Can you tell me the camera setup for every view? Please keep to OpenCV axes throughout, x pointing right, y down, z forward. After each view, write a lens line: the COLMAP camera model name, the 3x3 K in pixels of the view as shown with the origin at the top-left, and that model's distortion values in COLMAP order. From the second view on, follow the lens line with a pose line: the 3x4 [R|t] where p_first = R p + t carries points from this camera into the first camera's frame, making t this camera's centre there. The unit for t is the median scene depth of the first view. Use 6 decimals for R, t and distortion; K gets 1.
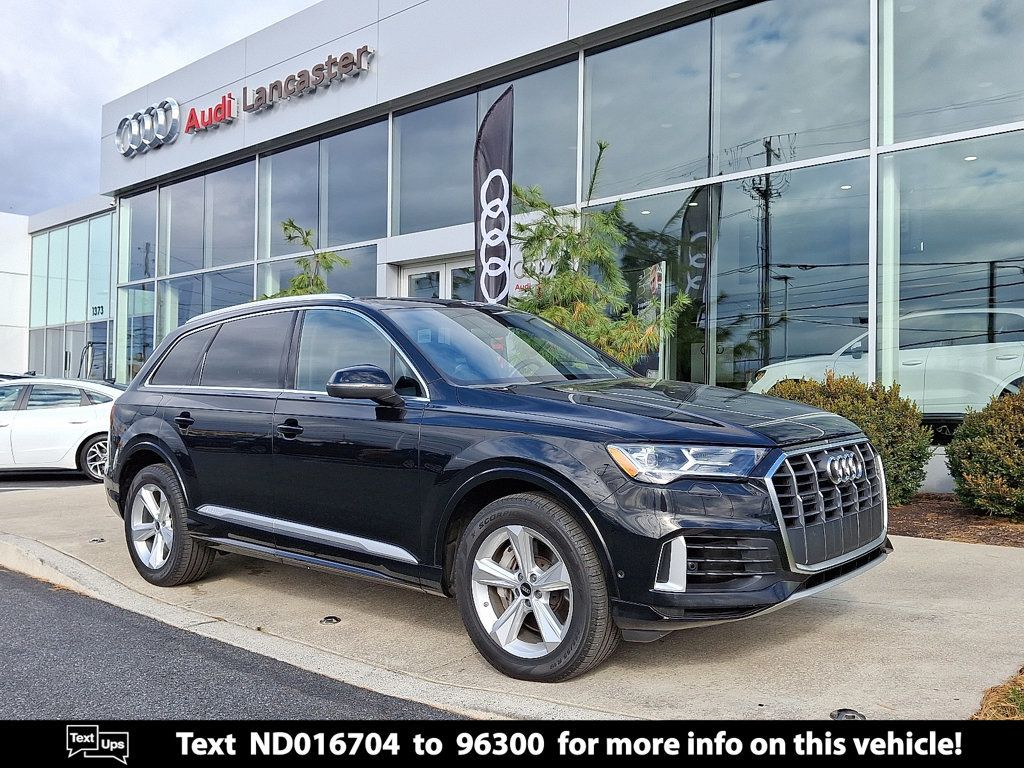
lens RADIAL K [[885.0, 0, 512.0], [0, 885.0, 384.0], [0, 0, 1]] dist [-0.003605, -0.000087]
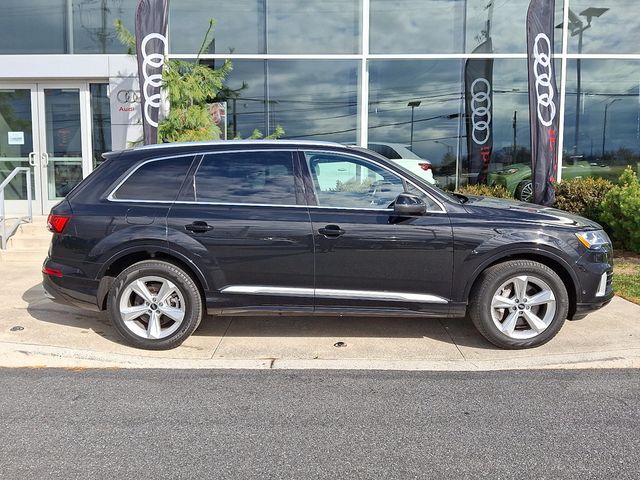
lens RADIAL K [[545.0, 0, 320.0], [0, 545.0, 240.0], [0, 0, 1]] dist [0.114282, -0.239208]
pose [[0.751828, -0.065188, 0.656129, -1.125339], [-0.022921, 0.991915, 0.124813, -0.067912], [-0.658961, -0.108877, 0.744255, 0.358485]]
